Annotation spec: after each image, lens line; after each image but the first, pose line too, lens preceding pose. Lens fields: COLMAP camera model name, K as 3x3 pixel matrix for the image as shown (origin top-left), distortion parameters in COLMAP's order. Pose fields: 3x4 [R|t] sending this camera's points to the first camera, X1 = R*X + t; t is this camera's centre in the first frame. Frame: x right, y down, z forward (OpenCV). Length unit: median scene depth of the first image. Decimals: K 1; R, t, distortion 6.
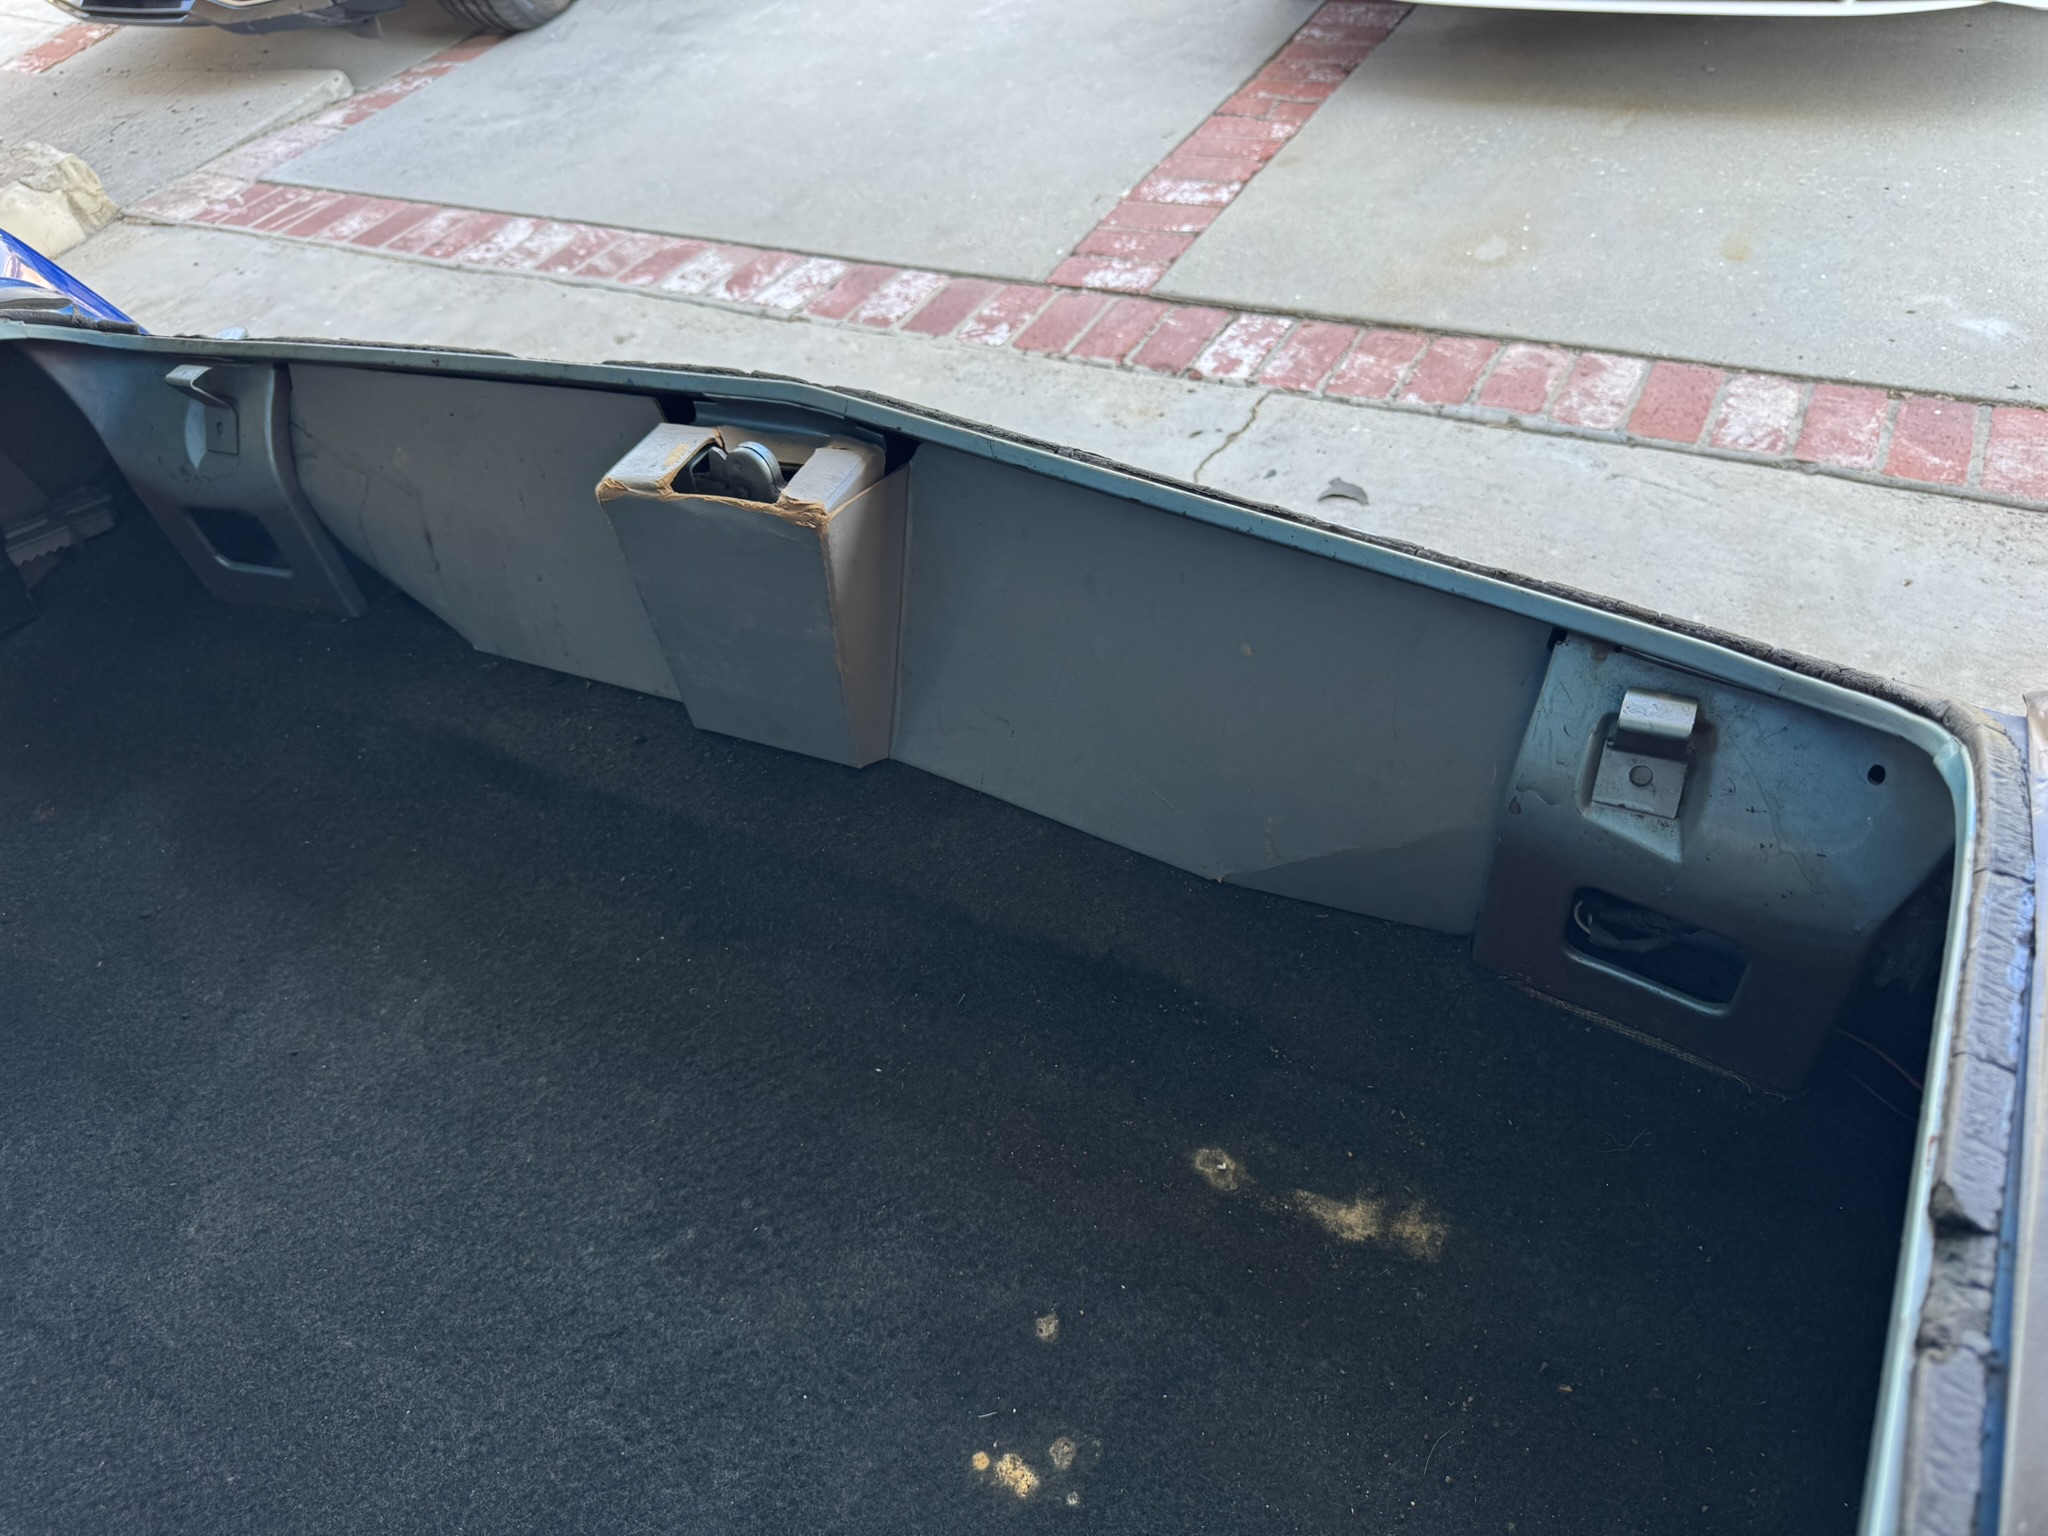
lens RADIAL K [[1465.7, 0, 998.4], [0, 1465.7, 772.5], [0, 0, 1]] dist [0.030833, -0.059907]
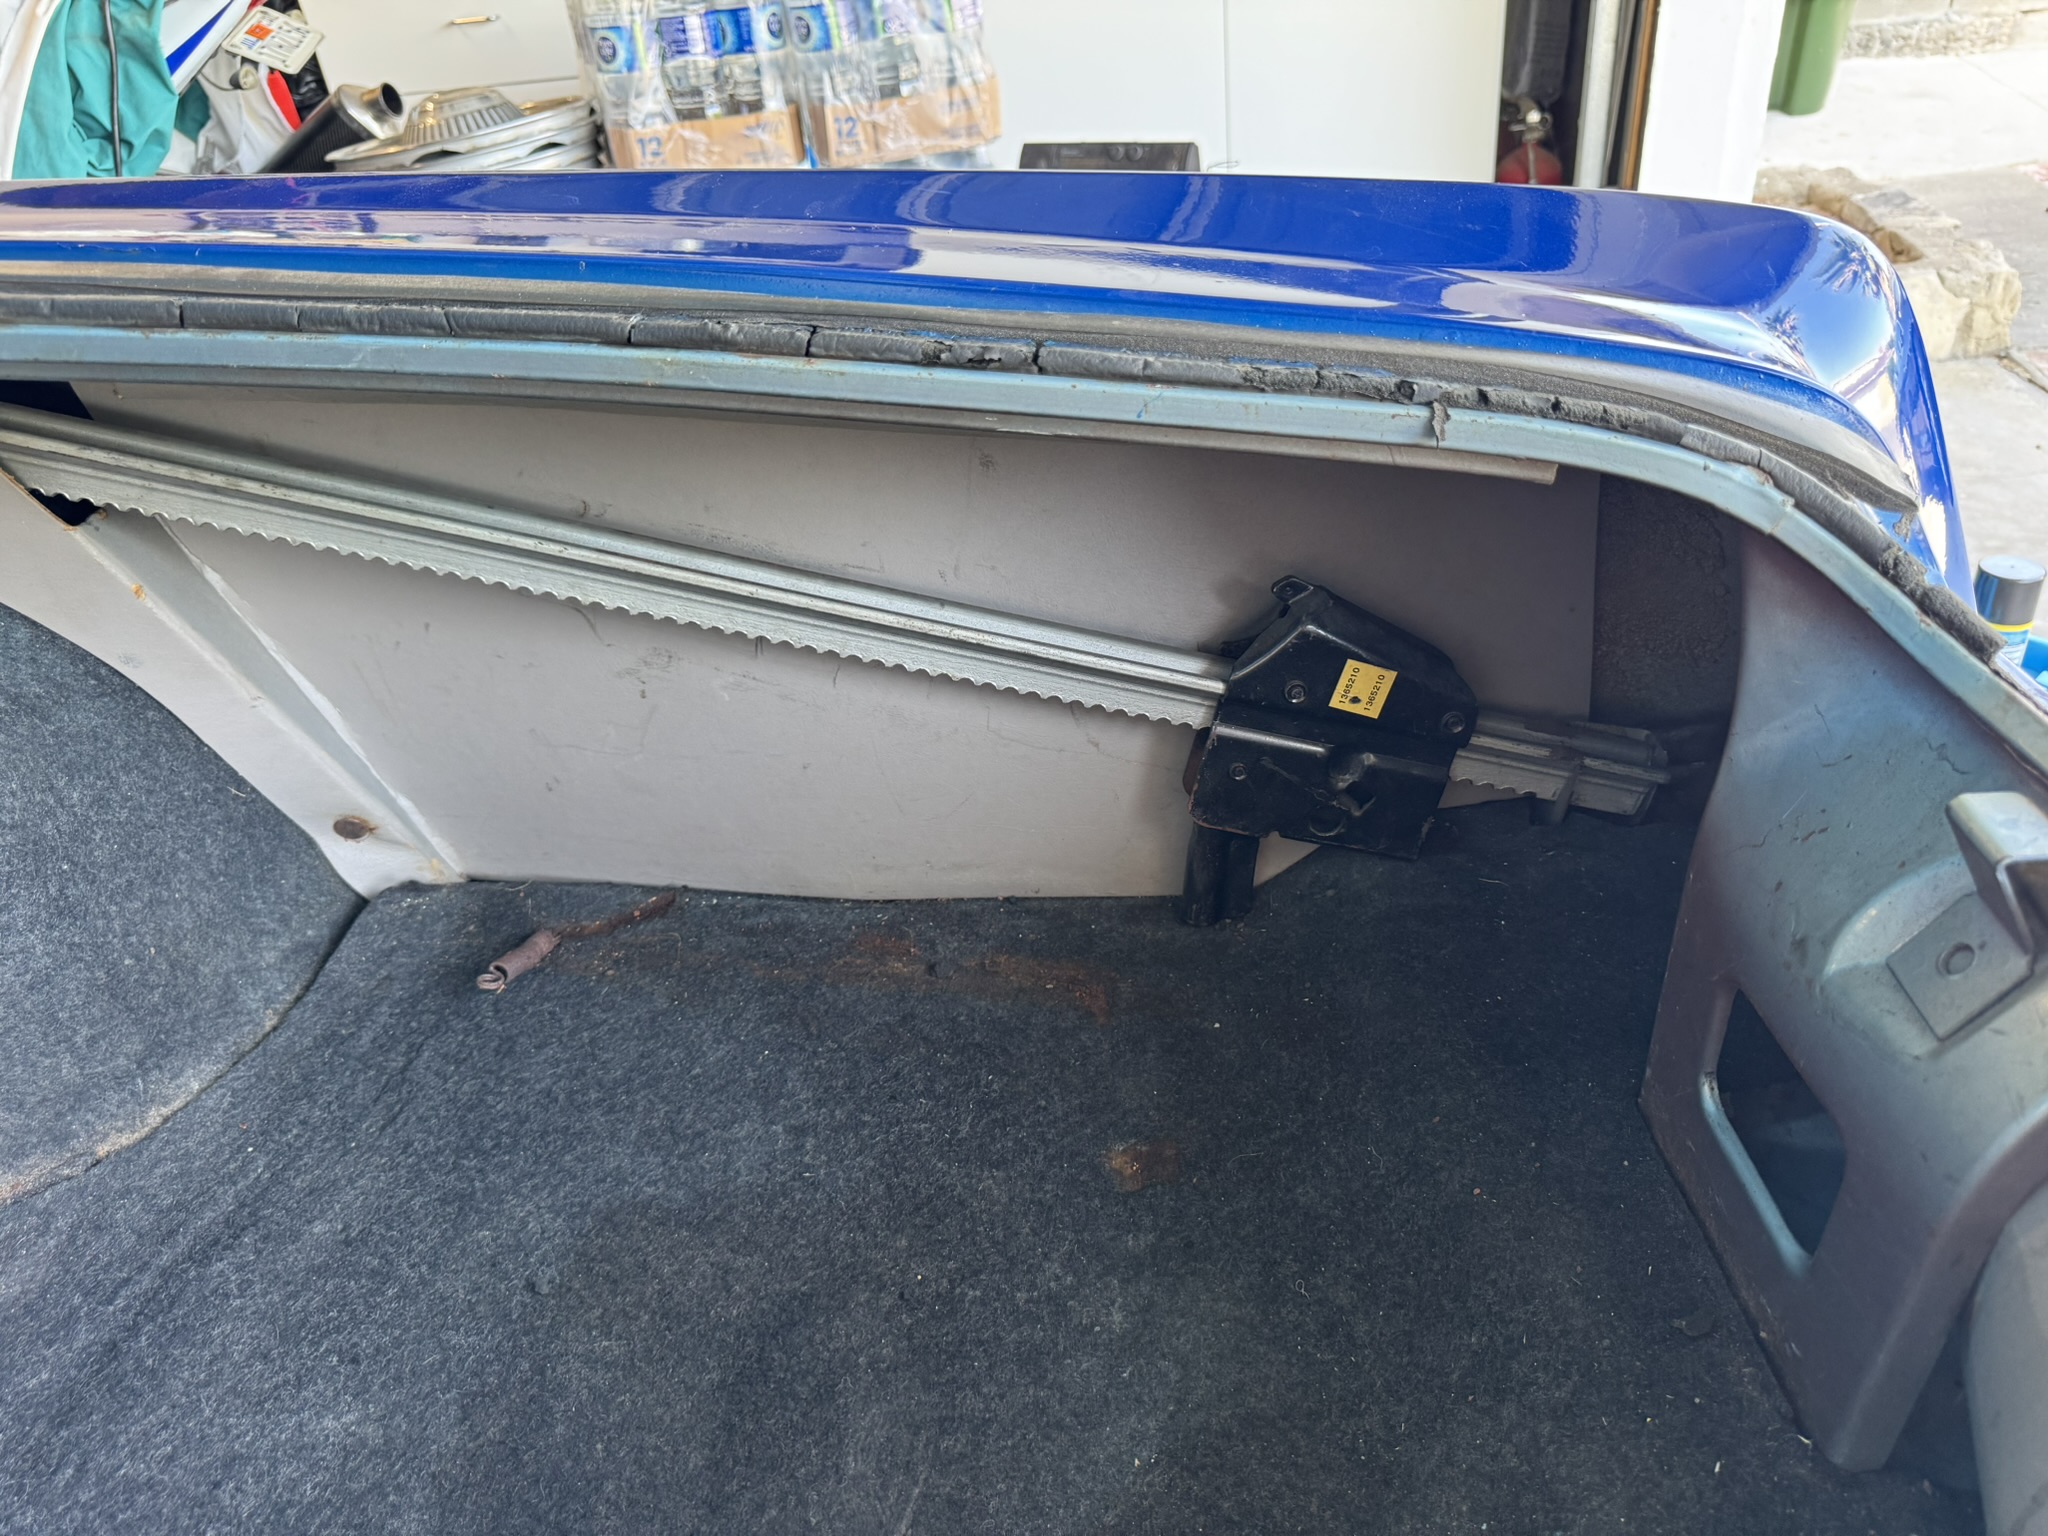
lens RADIAL K [[1468.2, 0, 1020.0], [0, 1468.2, 779.1], [0, 0, 1]] dist [0.044959, -0.074240]
pose [[0.396366, 0.620599, -0.676573, -0.355796], [-0.662882, 0.703314, 0.256782, -0.182605], [0.635202, 0.346708, 0.690154, 0.508811]]
